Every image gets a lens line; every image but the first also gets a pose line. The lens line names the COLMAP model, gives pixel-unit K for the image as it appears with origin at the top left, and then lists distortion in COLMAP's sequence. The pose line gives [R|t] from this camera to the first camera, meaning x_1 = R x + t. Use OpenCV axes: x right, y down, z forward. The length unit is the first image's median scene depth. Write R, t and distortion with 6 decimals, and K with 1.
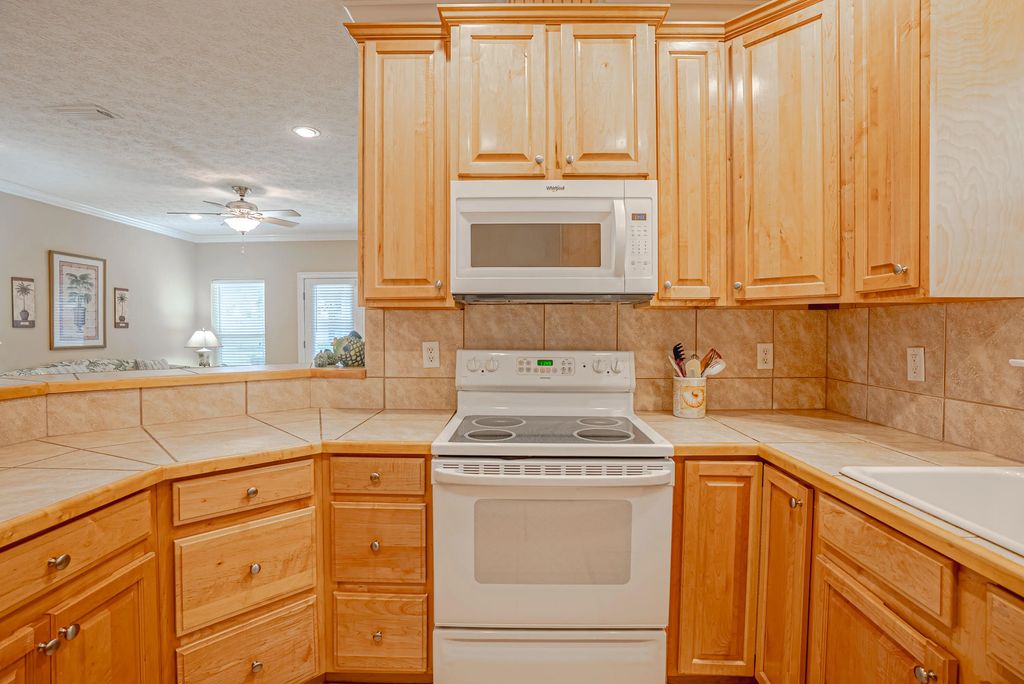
lens RADIAL K [[472.5, 0, 518.5], [0, 472.5, 339.1], [0, 0, 1]] dist [0.002372, 0.001445]
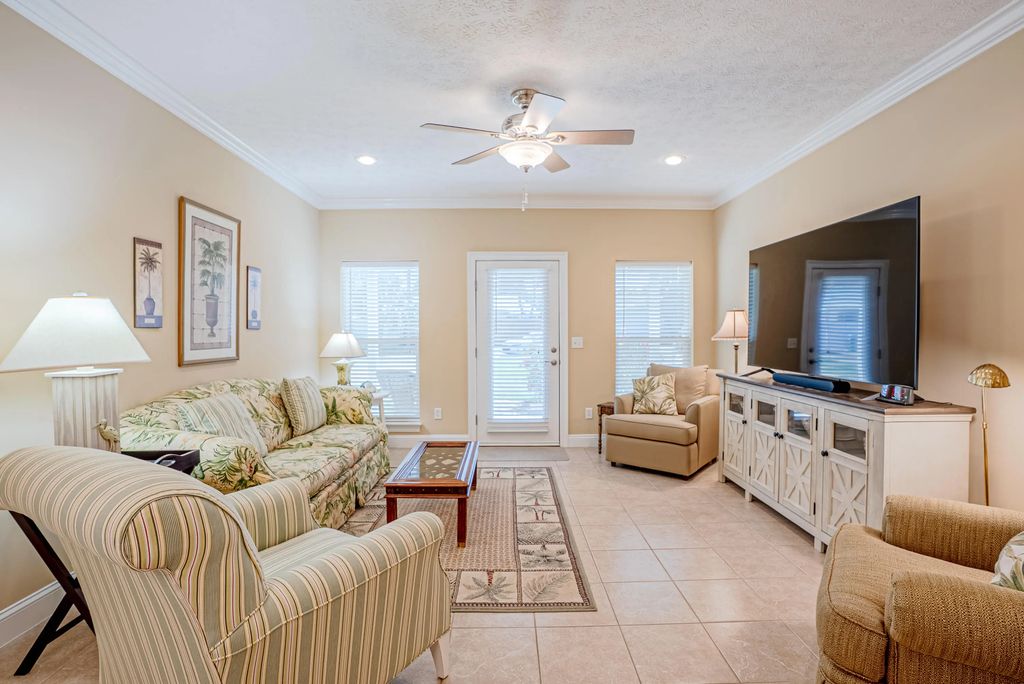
lens RADIAL K [[472.5, 0, 510.5], [0, 472.5, 337.6], [0, 0, 1]] dist [0.002372, 0.001445]
pose [[0.998467, 0.001419, 0.055335, -0.600220], [-0.001041, 0.999976, -0.006866, -0.009370], [-0.055343, 0.006797, 0.998444, 0.387303]]
